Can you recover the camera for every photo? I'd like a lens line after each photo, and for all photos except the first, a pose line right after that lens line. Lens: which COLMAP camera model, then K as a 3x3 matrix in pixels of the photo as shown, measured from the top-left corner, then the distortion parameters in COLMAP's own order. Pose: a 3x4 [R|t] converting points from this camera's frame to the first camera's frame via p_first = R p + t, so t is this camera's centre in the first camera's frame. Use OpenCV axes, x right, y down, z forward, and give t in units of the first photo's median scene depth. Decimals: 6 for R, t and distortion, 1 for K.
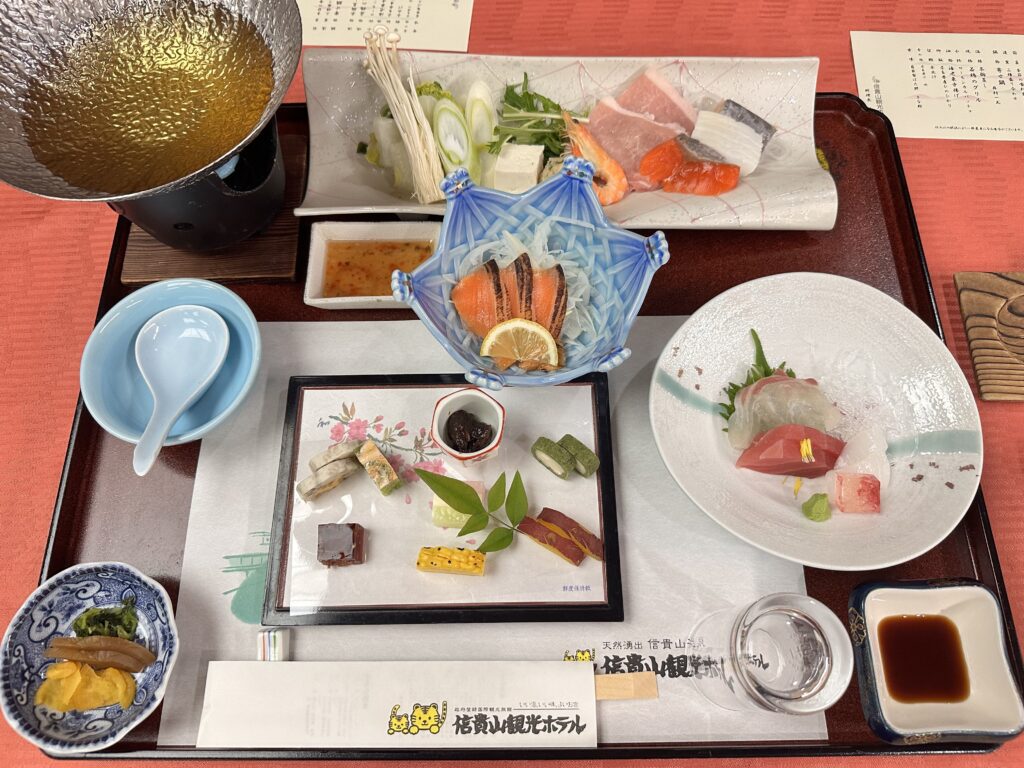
lens RADIAL K [[720.6, 0, 512.0], [0, 720.6, 384.0], [0, 0, 1]] dist [0.002463, 0.000511]
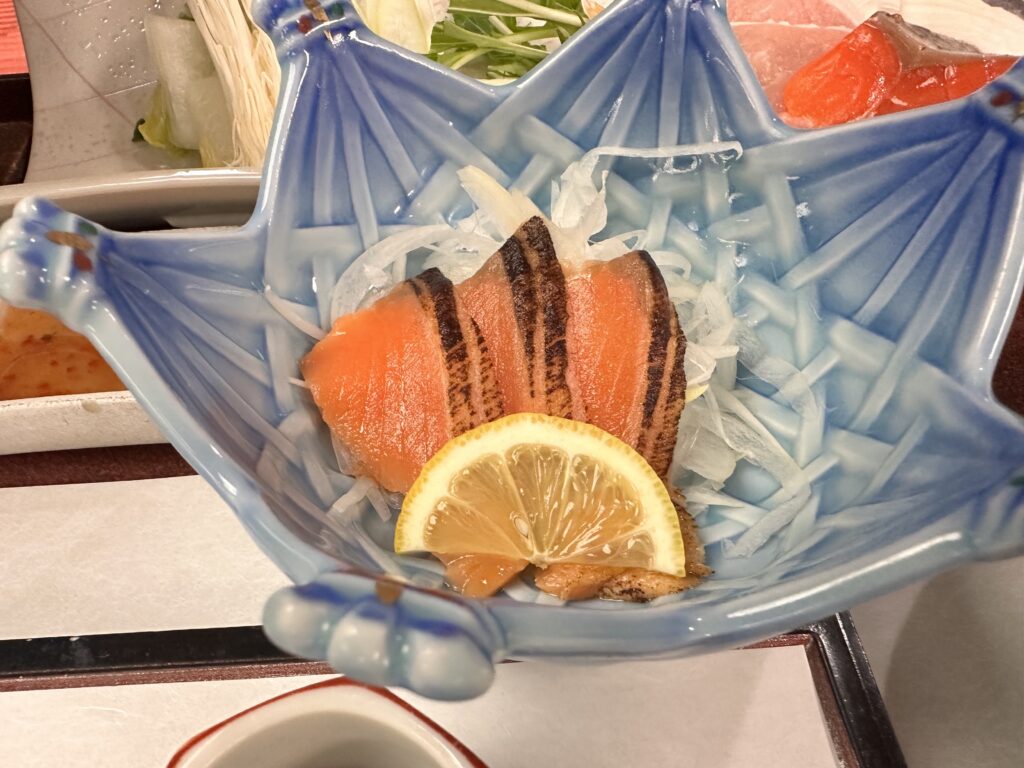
lens RADIAL K [[1063.9, 0, 470.7], [0, 1063.9, 384.4], [0, 0, 1]] dist [-0.001131, 0.004092]
pose [[0.999139, -0.041405, -0.002786, -0.010898], [0.039456, 0.968613, -0.245420, -0.000070], [0.012861, 0.245099, 0.969413, 0.574778]]
